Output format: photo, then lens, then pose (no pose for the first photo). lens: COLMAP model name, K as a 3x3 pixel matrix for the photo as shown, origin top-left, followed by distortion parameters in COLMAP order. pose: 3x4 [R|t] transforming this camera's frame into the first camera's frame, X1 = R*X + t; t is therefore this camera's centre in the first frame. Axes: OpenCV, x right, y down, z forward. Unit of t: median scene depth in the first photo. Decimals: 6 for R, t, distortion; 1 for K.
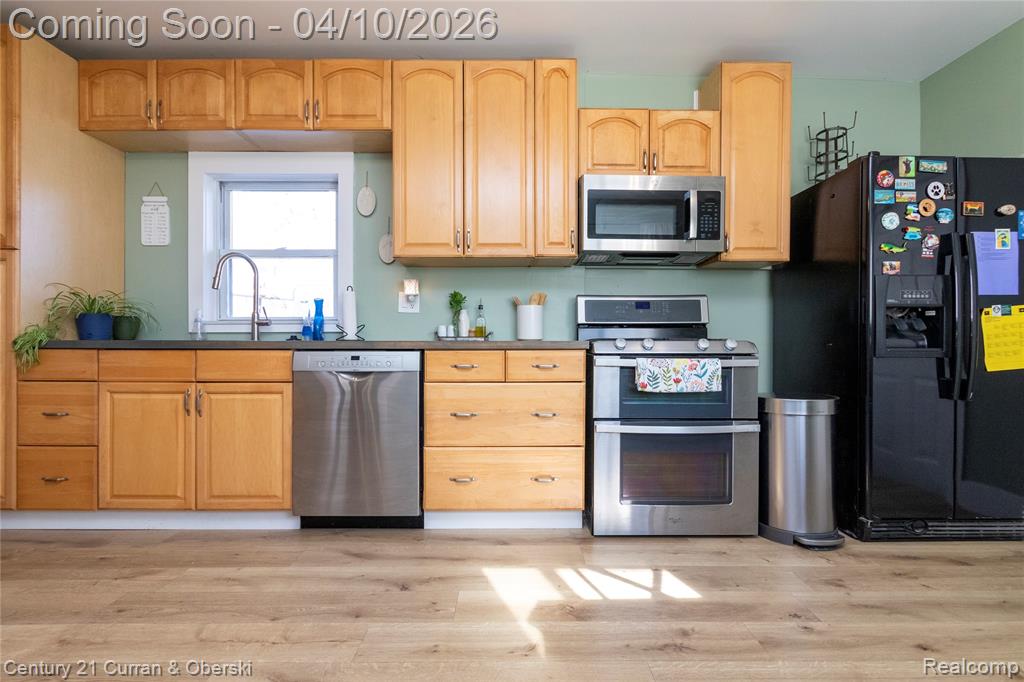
lens RADIAL K [[472.5, 0, 514.2], [0, 472.5, 343.7], [0, 0, 1]] dist [0.000552, -0.001465]
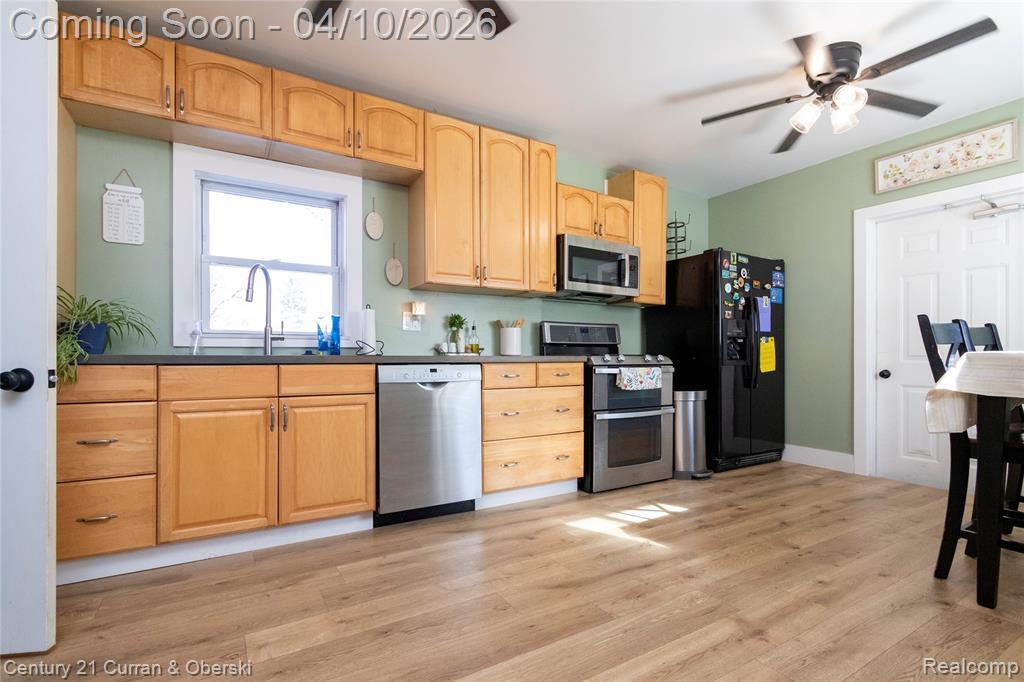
lens RADIAL K [[493.3, 0, 513.2], [0, 493.3, 354.5], [0, 0, 1]] dist [0.000188, -0.000009]
pose [[0.855410, 0.002002, 0.517947, -0.818863], [0.002920, 0.999958, -0.008688, 0.001859], [-0.517943, 0.008944, 0.855369, -0.153657]]
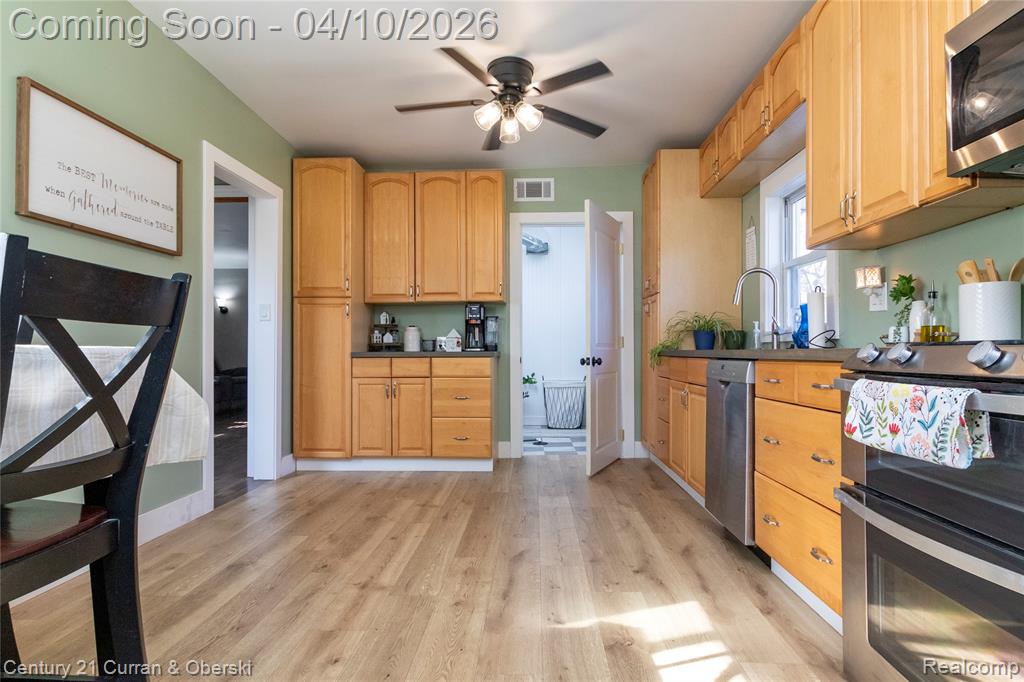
lens RADIAL K [[573.8, 0, 505.8], [0, 573.8, 351.0], [0, 0, 1]] dist [-0.014134, -0.001335]
pose [[-0.055829, -0.003290, -0.998435, 0.921059], [0.000207, 0.999995, -0.003307, 0.000290], [0.998440, -0.000392, -0.055828, 0.619449]]
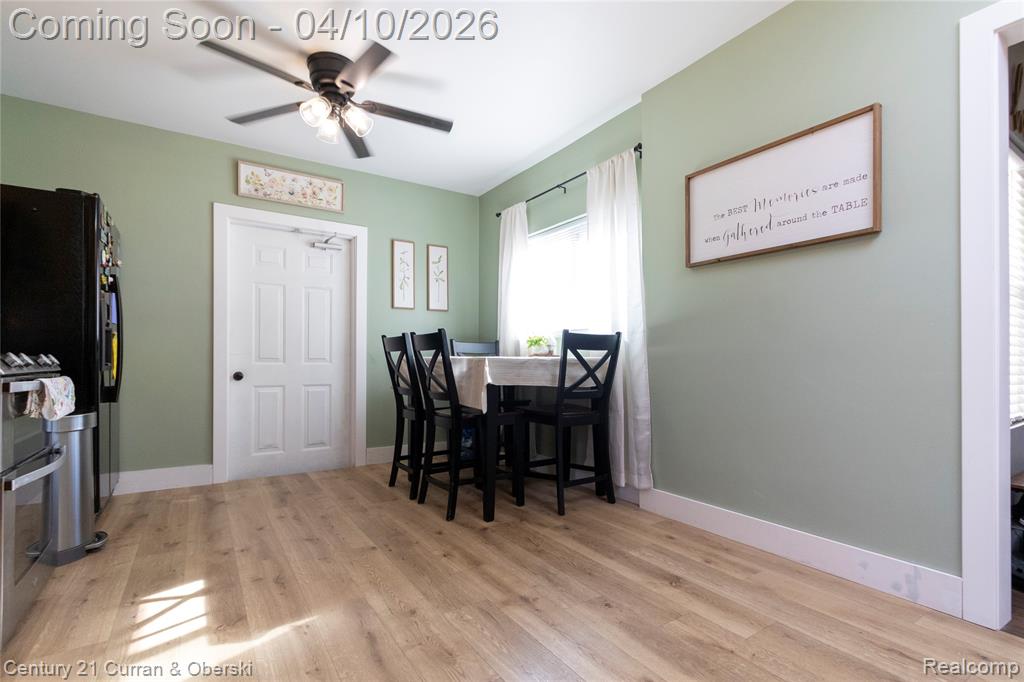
lens RADIAL K [[488.5, 0, 539.6], [0, 488.5, 357.9], [0, 0, 1]] dist [0.000702, -0.000055]
pose [[-0.569643, 0.001221, 0.821891, -0.828750], [0.001056, 0.999999, -0.000753, -0.003097], [-0.821891, 0.000439, -0.569644, 0.775465]]
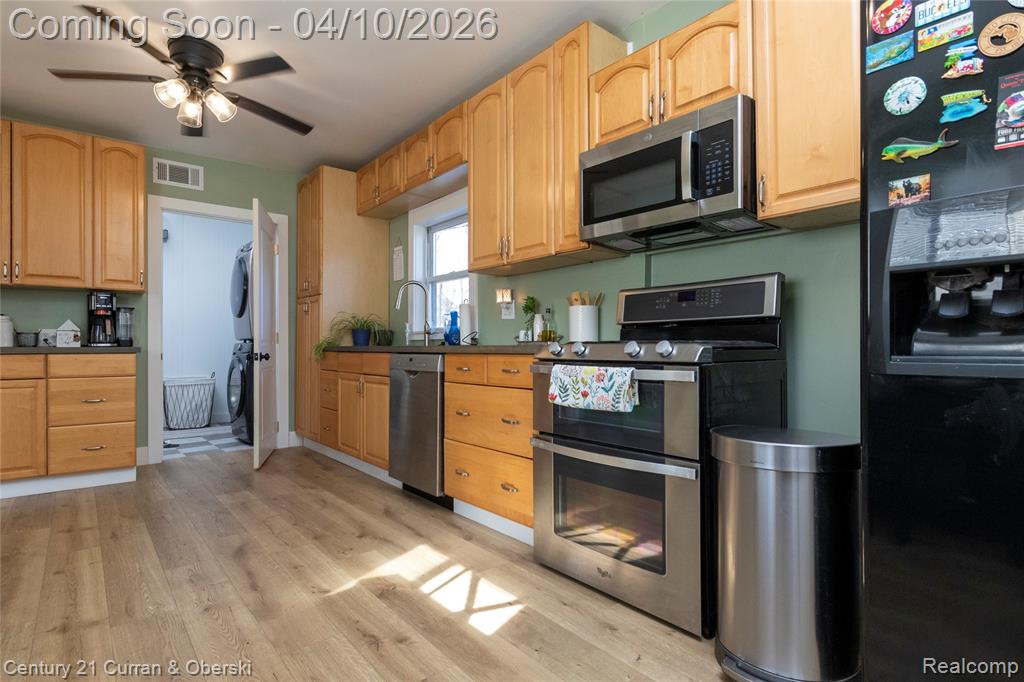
lens RADIAL K [[527.1, 0, 506.8], [0, 527.1, 345.7], [0, 0, 1]] dist [-0.003904, -0.001951]
pose [[0.625716, -0.004877, -0.780035, 0.932354], [0.000873, 0.999984, -0.005552, 0.001179], [0.780050, 0.002793, 0.625711, 0.328882]]
